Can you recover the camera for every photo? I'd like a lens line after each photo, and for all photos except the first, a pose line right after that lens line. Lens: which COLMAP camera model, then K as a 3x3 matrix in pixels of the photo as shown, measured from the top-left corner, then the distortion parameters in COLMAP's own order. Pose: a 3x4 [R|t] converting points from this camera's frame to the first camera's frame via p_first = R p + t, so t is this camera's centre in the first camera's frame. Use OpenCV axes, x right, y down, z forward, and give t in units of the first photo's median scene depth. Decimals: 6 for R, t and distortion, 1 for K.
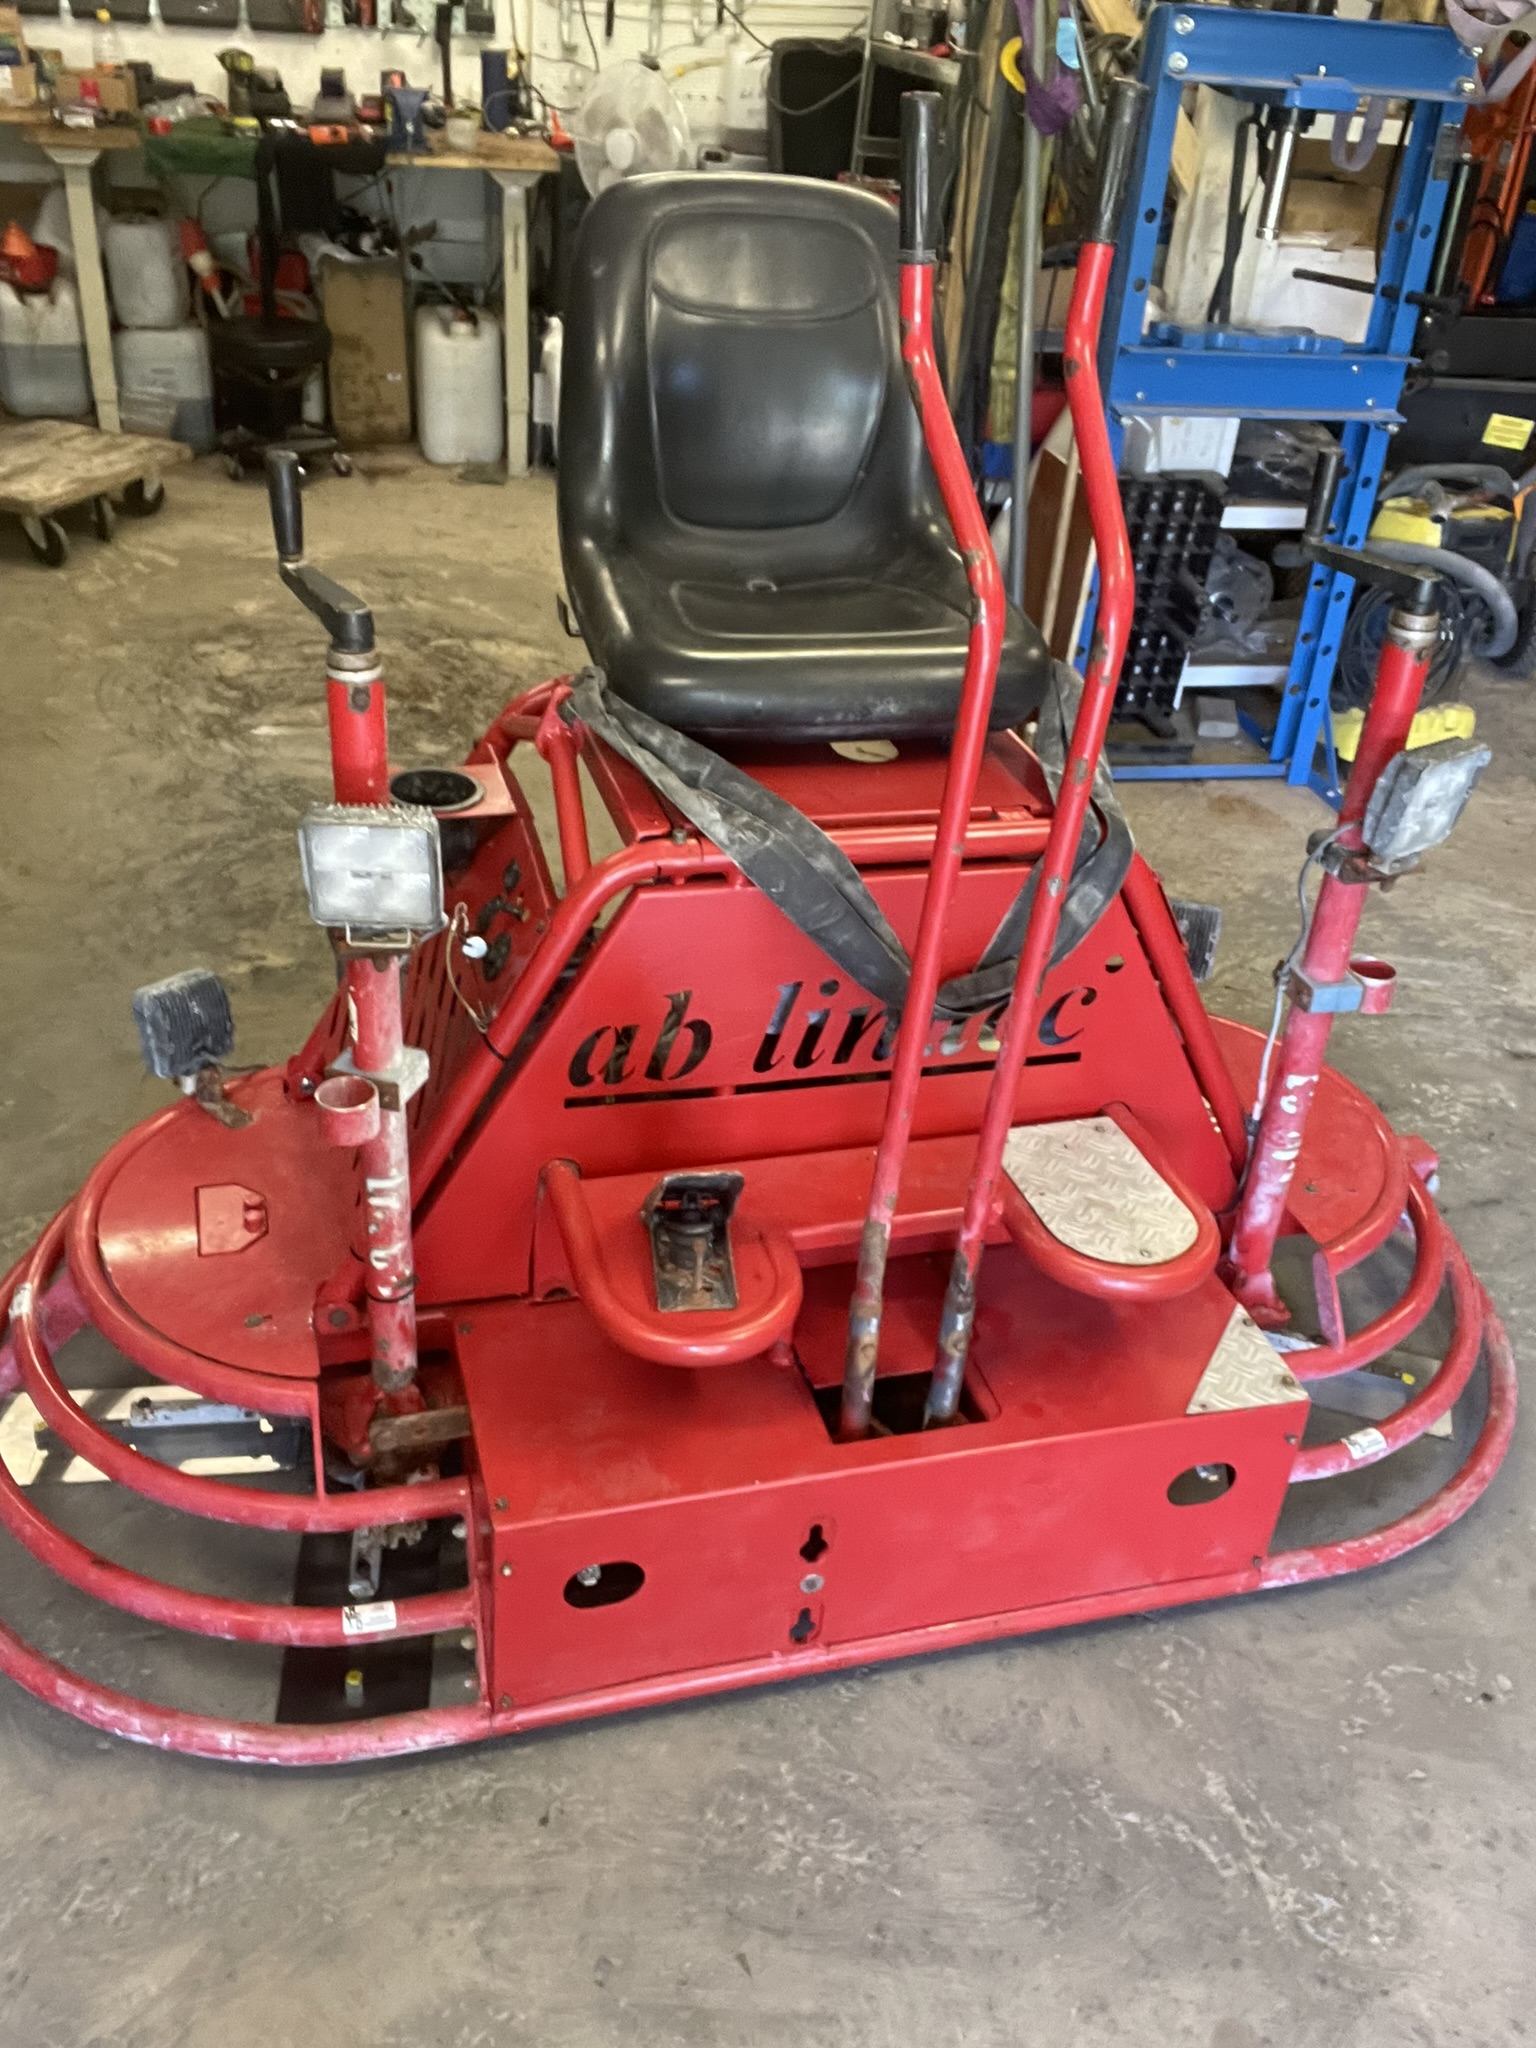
lens RADIAL K [[1788.8, 0, 758.8], [0, 1788.8, 1024.2], [0, 0, 1]] dist [0.017203, -0.029465]
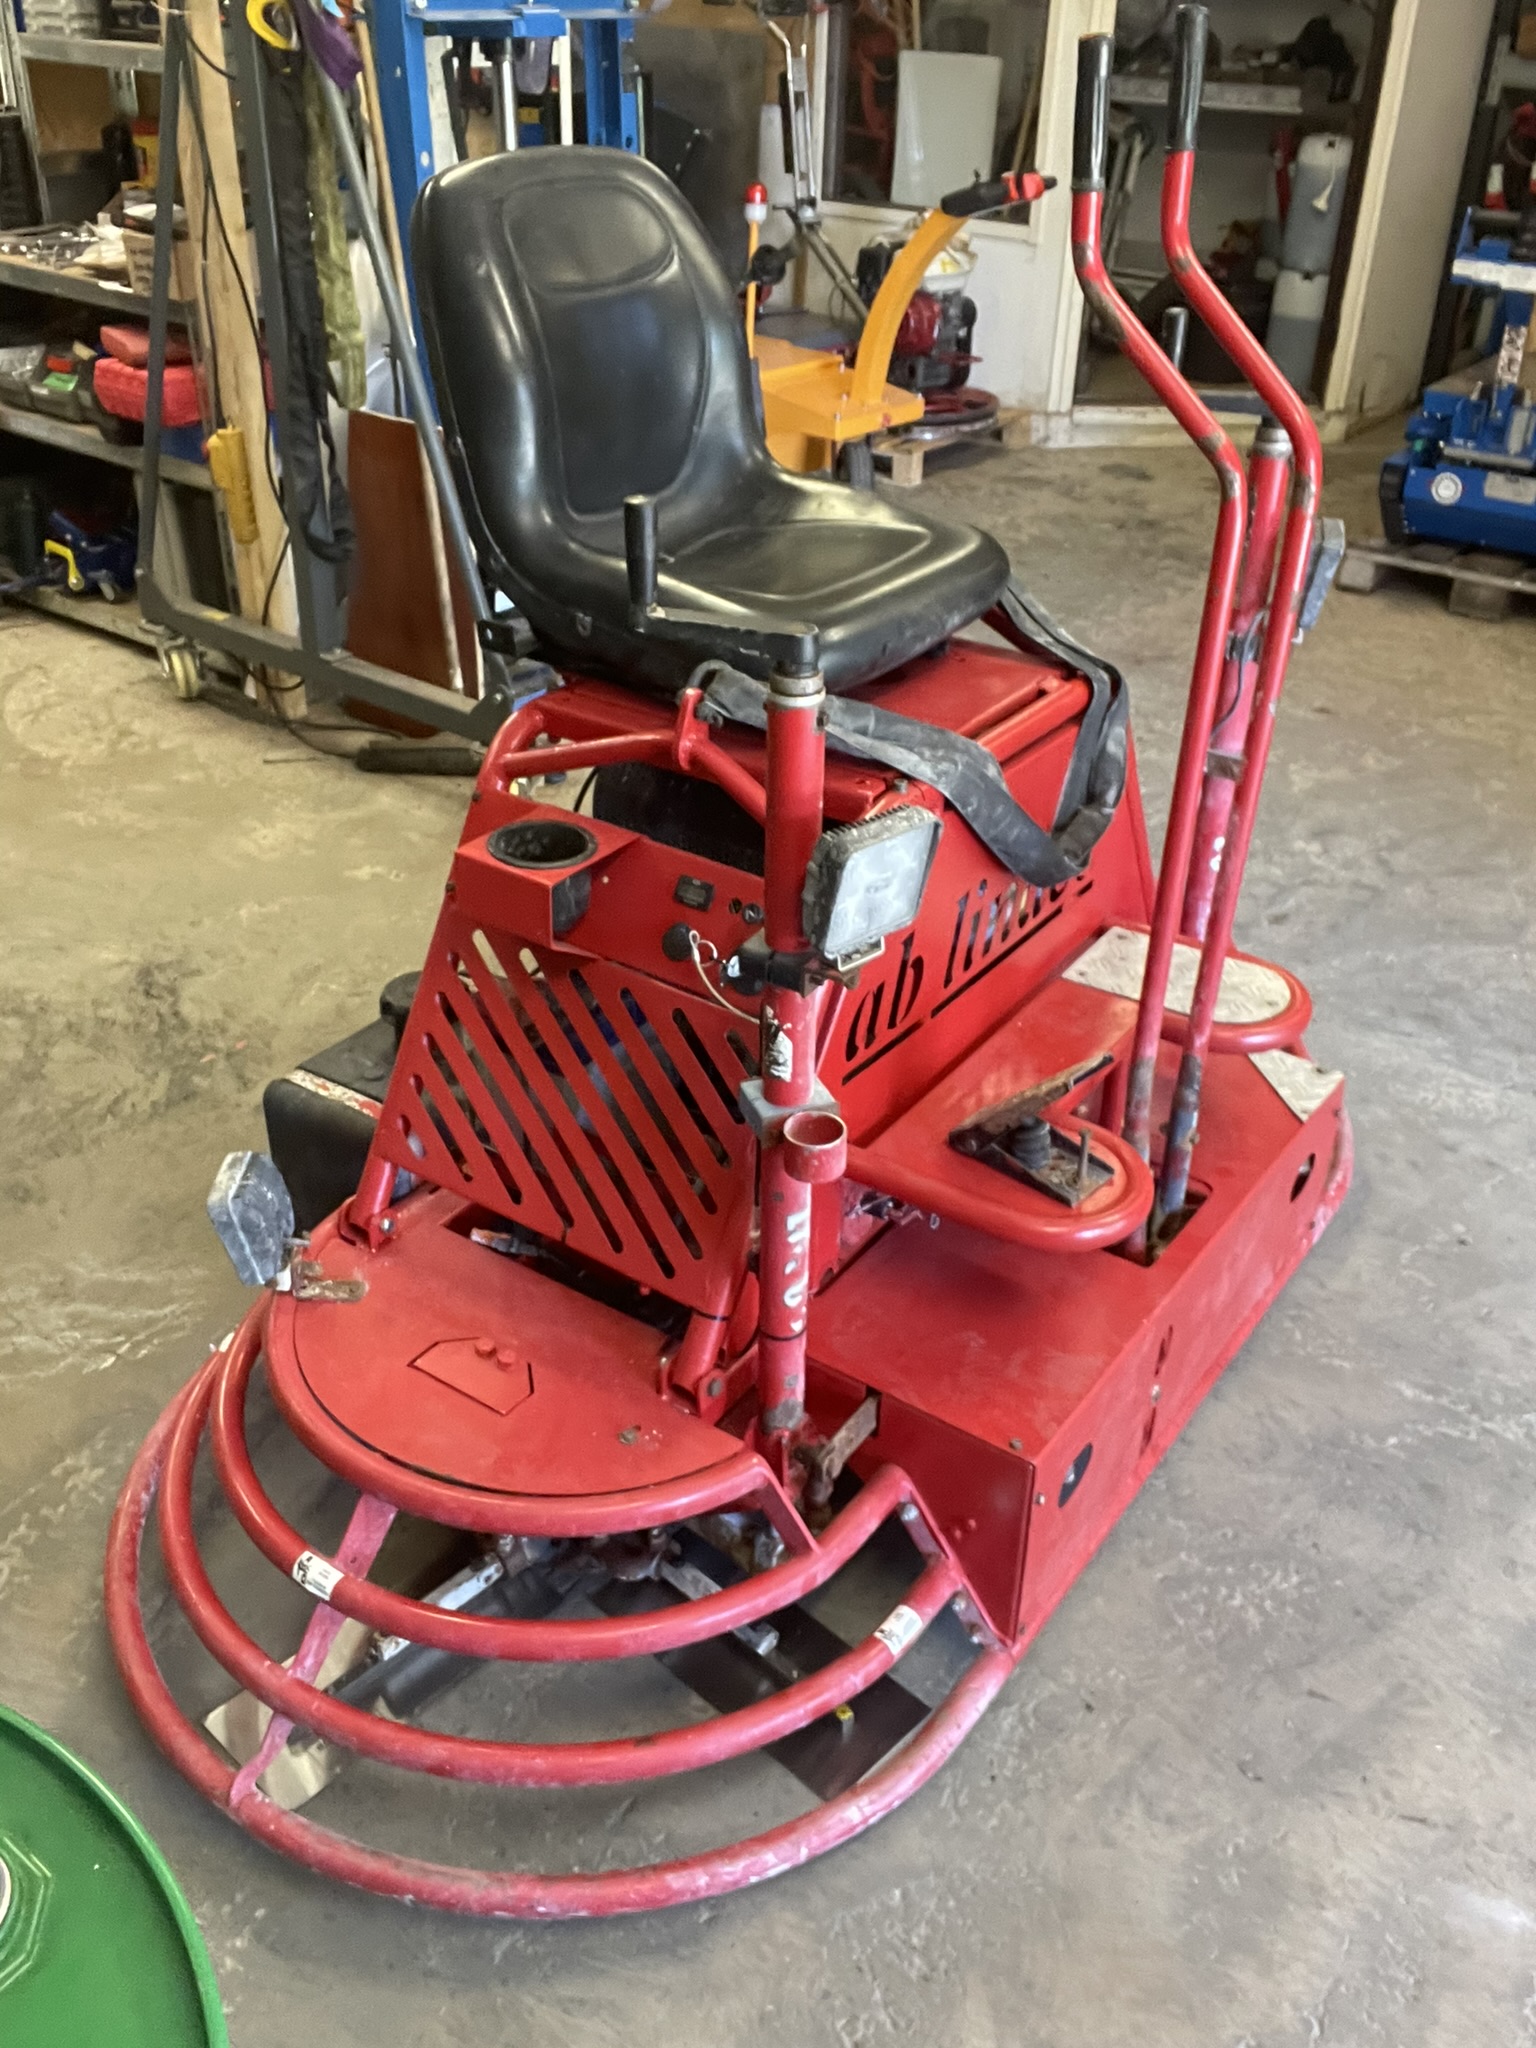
lens RADIAL K [[1788.8, 0, 762.4], [0, 1788.8, 1022.1], [0, 0, 1]] dist [0.017203, -0.029465]
pose [[0.779542, -0.375646, 0.501203, -0.647970], [0.360275, 0.923489, 0.131793, -0.138207], [-0.512363, 0.077833, 0.855235, 0.162539]]
